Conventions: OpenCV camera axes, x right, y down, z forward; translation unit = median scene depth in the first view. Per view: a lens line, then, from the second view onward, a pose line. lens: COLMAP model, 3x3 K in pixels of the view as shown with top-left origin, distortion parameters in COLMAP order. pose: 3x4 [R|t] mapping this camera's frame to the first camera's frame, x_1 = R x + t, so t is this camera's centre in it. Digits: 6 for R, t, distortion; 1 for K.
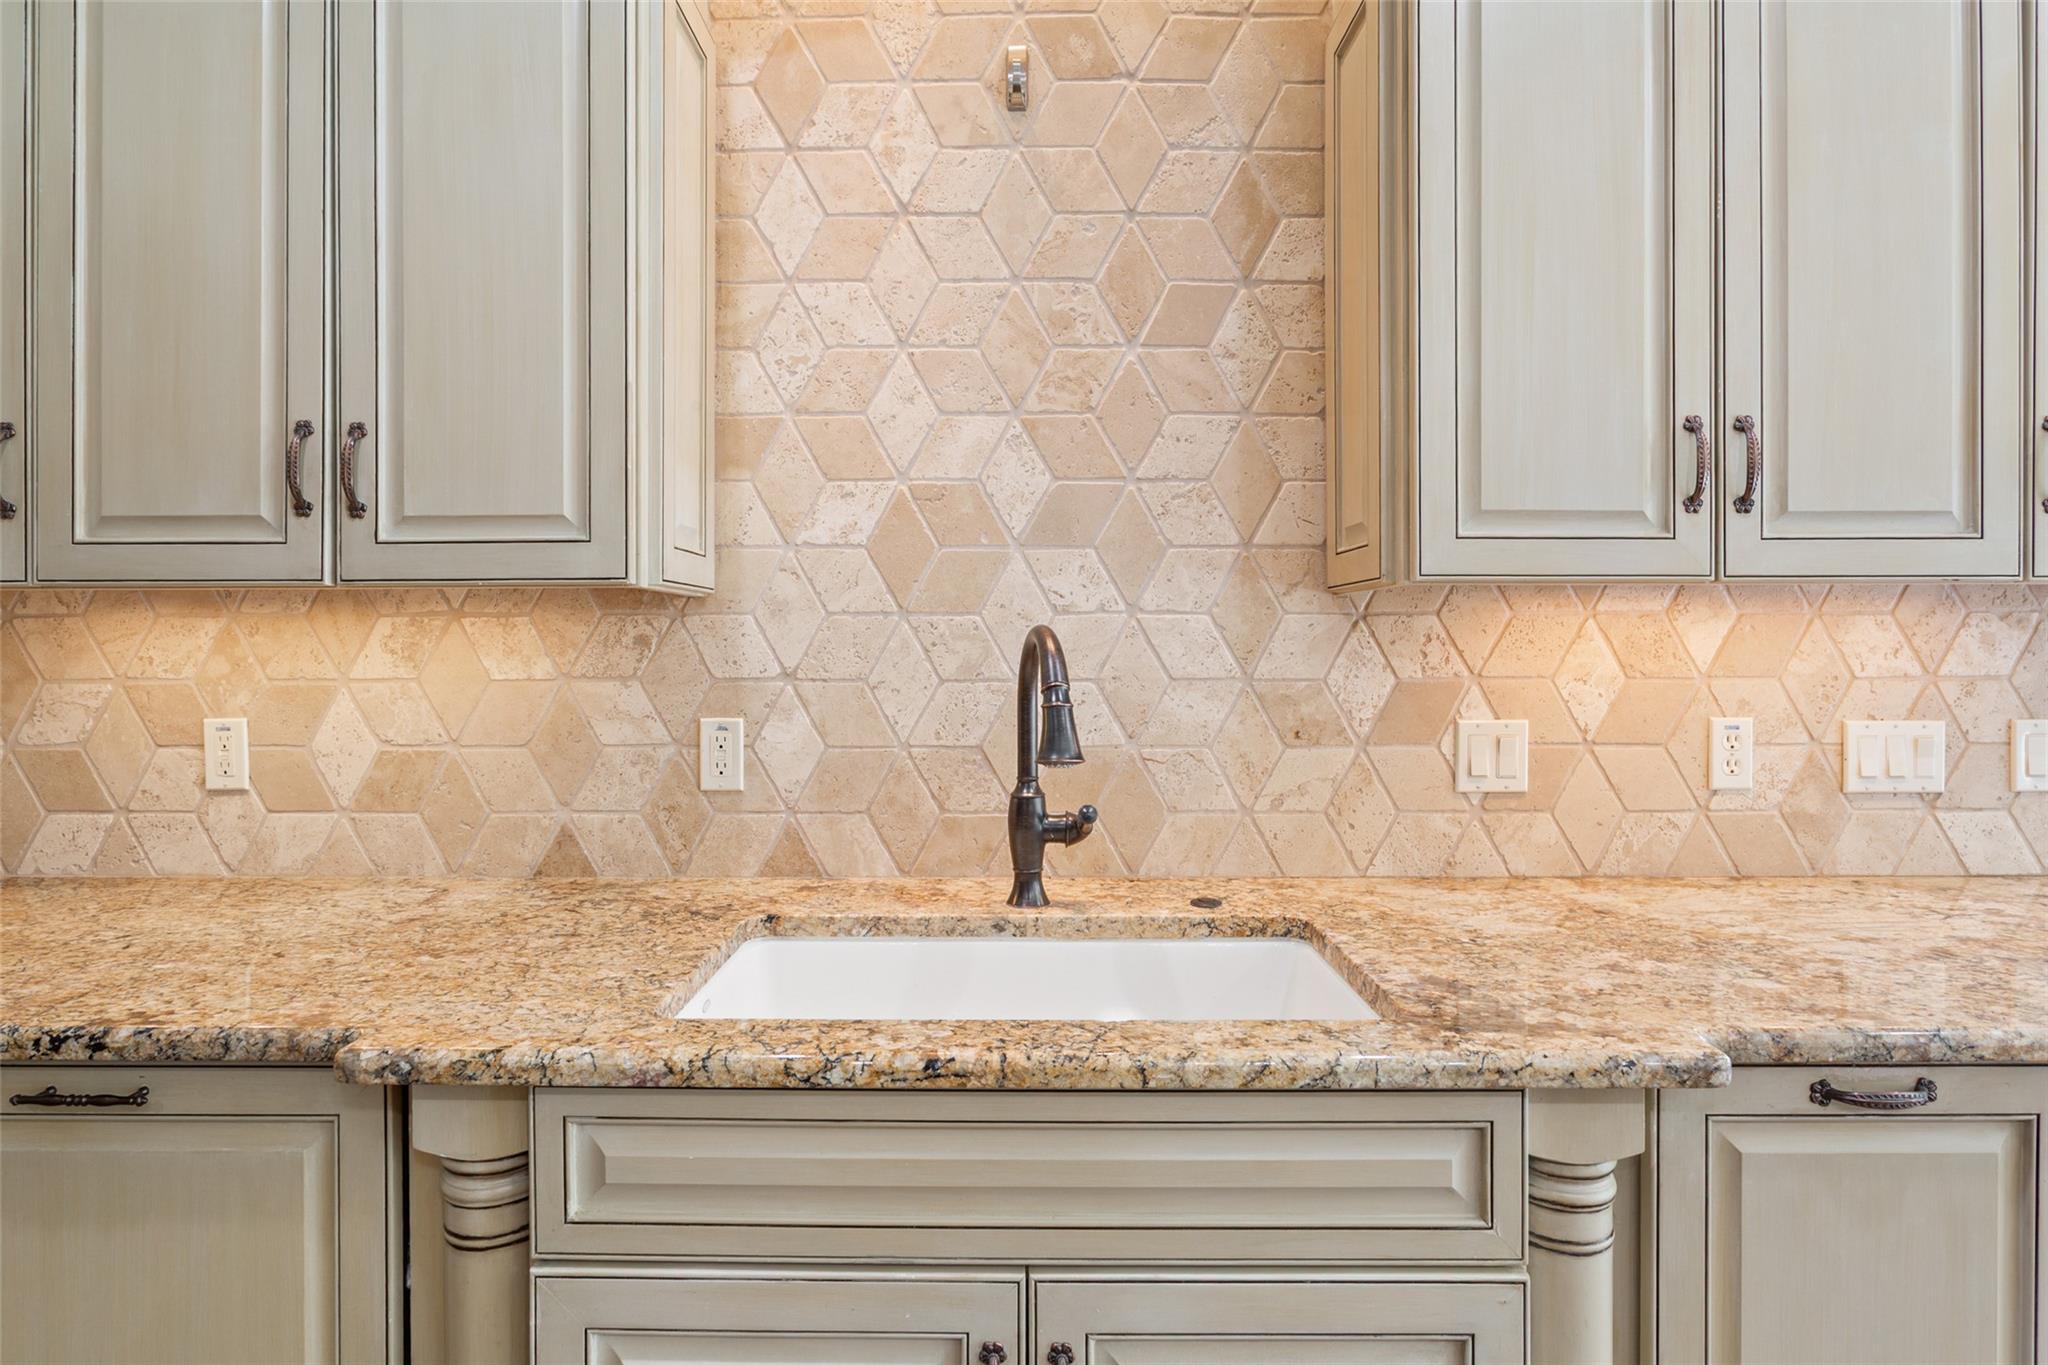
lens RADIAL K [[1073.4, 0, 1024.9], [0, 1073.4, 636.4], [0, 0, 1]] dist [-0.002450, -0.000802]
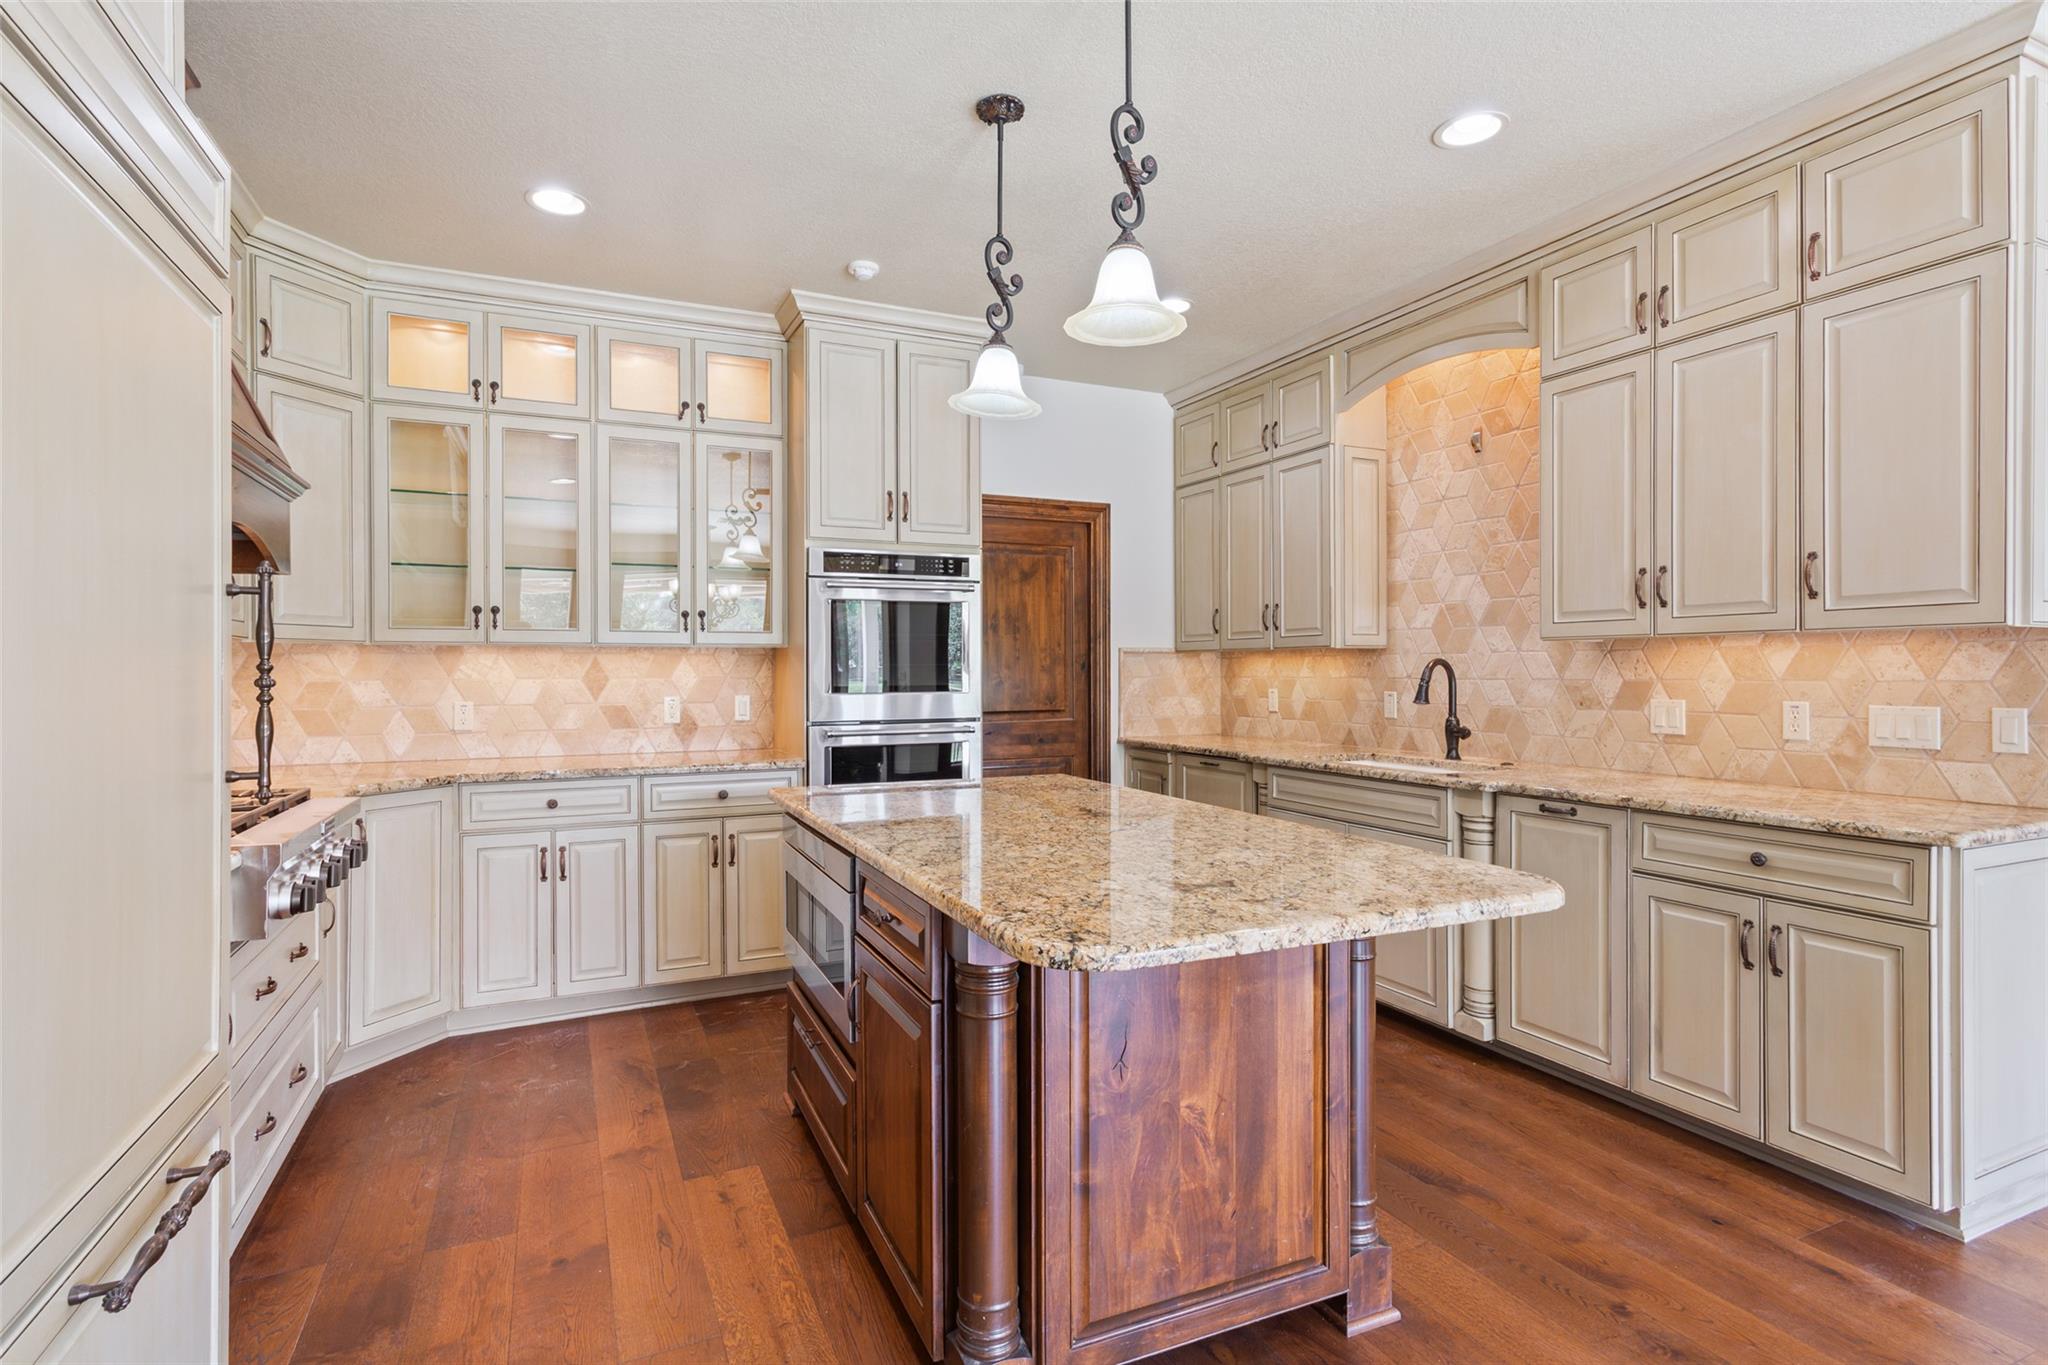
lens RADIAL K [[1001.0, 0, 1022.4], [0, 1001.0, 673.0], [0, 0, 1]] dist [-0.000889, -0.001173]
pose [[0.425622, 0.001792, -0.904899, 1.662458], [0.008604, 0.999945, 0.006027, 0.003273], [0.904860, -0.010351, 0.425583, -0.968201]]
